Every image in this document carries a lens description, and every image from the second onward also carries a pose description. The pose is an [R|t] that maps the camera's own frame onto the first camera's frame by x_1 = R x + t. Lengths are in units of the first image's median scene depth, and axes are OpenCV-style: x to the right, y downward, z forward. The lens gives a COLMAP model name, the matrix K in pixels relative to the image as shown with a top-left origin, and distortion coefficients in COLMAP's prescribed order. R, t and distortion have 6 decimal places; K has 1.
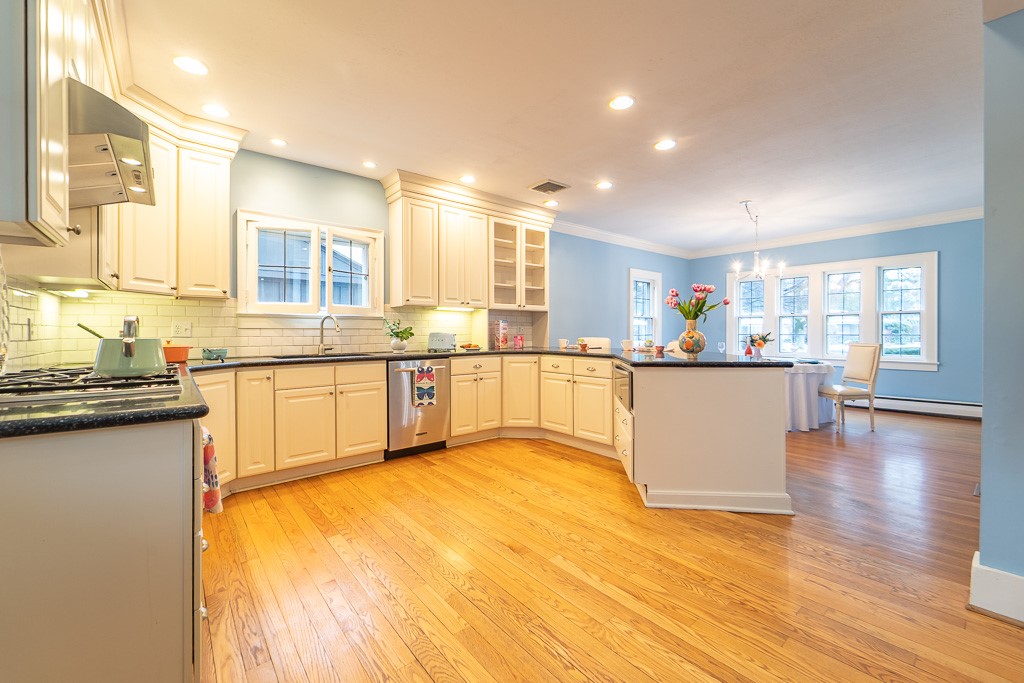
lens RADIAL K [[416.0, 0, 521.5], [0, 416.0, 333.7], [0, 0, 1]] dist [0.001282, -0.000023]
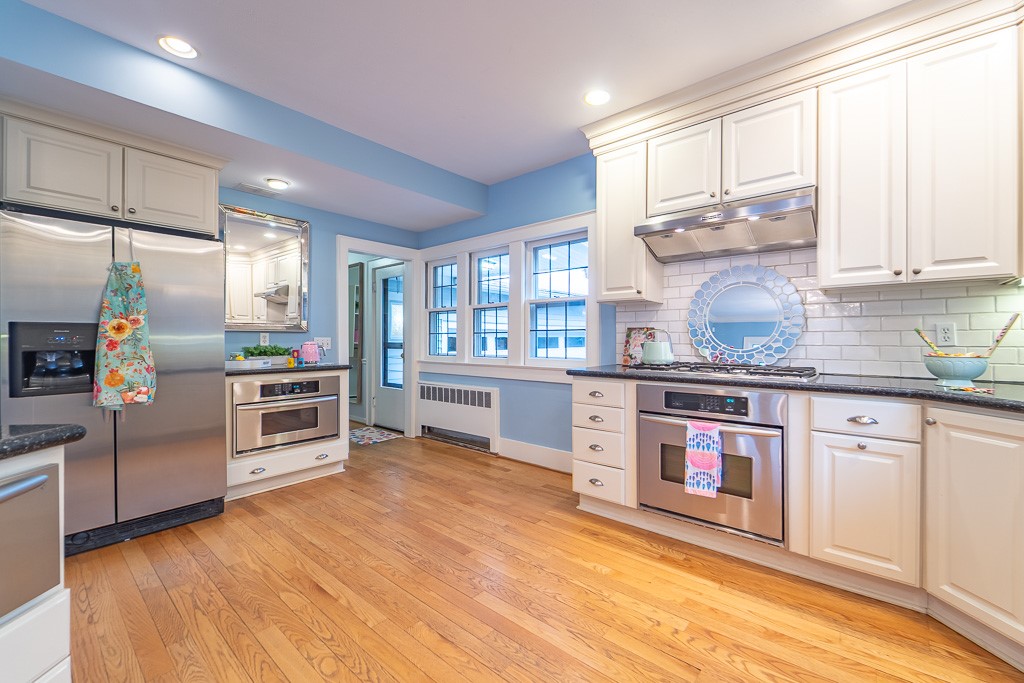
lens RADIAL K [[421.9, 0, 523.9], [0, 421.9, 338.0], [0, 0, 1]] dist [0.017104, -0.000082]
pose [[-0.985756, 0.002272, -0.168169, -0.031765], [0.001887, 0.999995, 0.002454, -0.005225], [0.168174, 0.002102, -0.985755, 0.969945]]
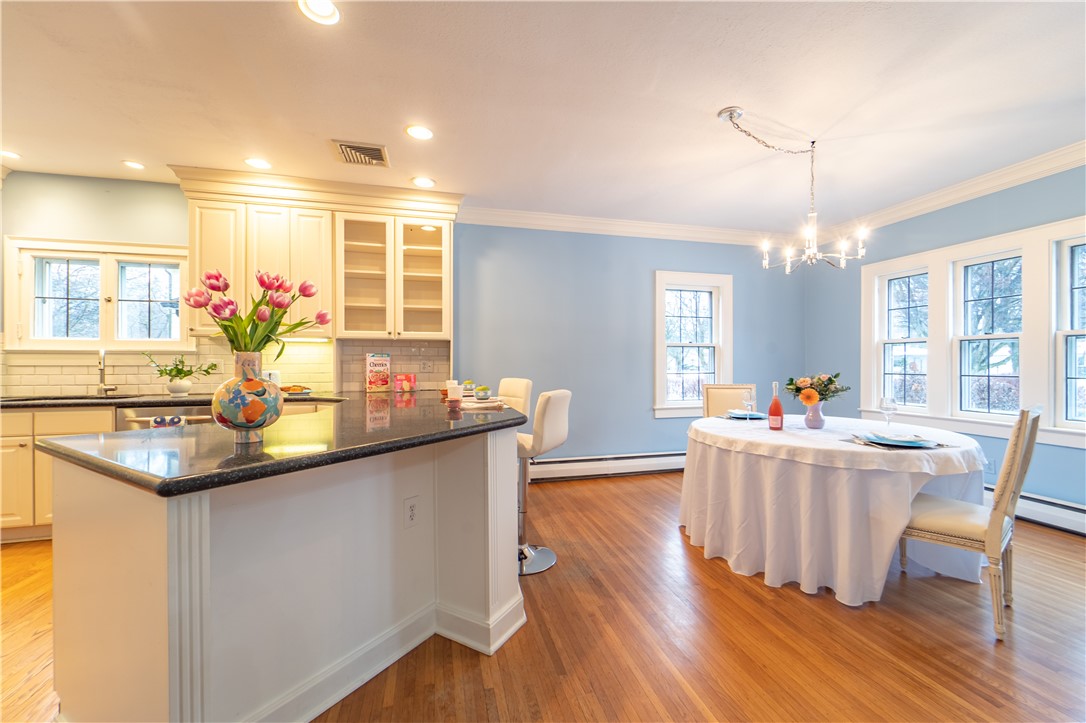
lens RADIAL K [[434.9, 0, 553.7], [0, 434.9, 362.6], [0, 0, 1]] dist [0.002463, -0.000266]
pose [[0.903153, 0.000568, -0.429318, 0.697944], [-0.003661, 0.999973, -0.006380, -0.015453], [0.429303, 0.007334, 0.903131, 0.547013]]
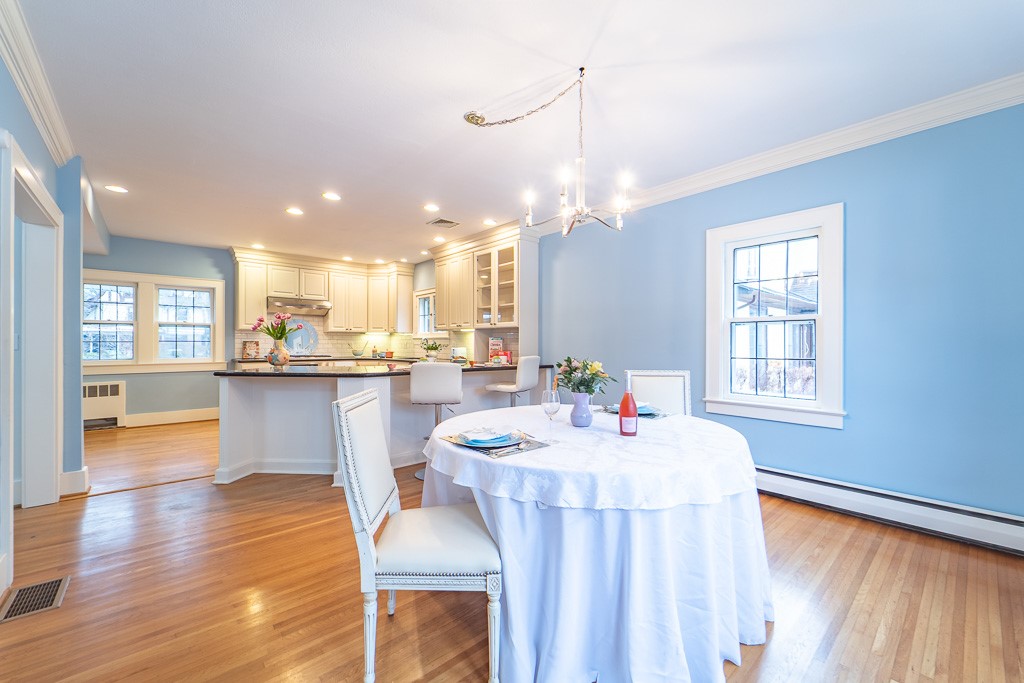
lens RADIAL K [[410.1, 0, 522.1], [0, 410.1, 342.5], [0, 0, 1]] dist [0.002463, -0.000266]
pose [[0.034174, -0.000151, -0.999416, 1.314549], [-0.006694, 0.999978, -0.000380, -0.023182], [0.999393, 0.006703, 0.034172, 1.278198]]
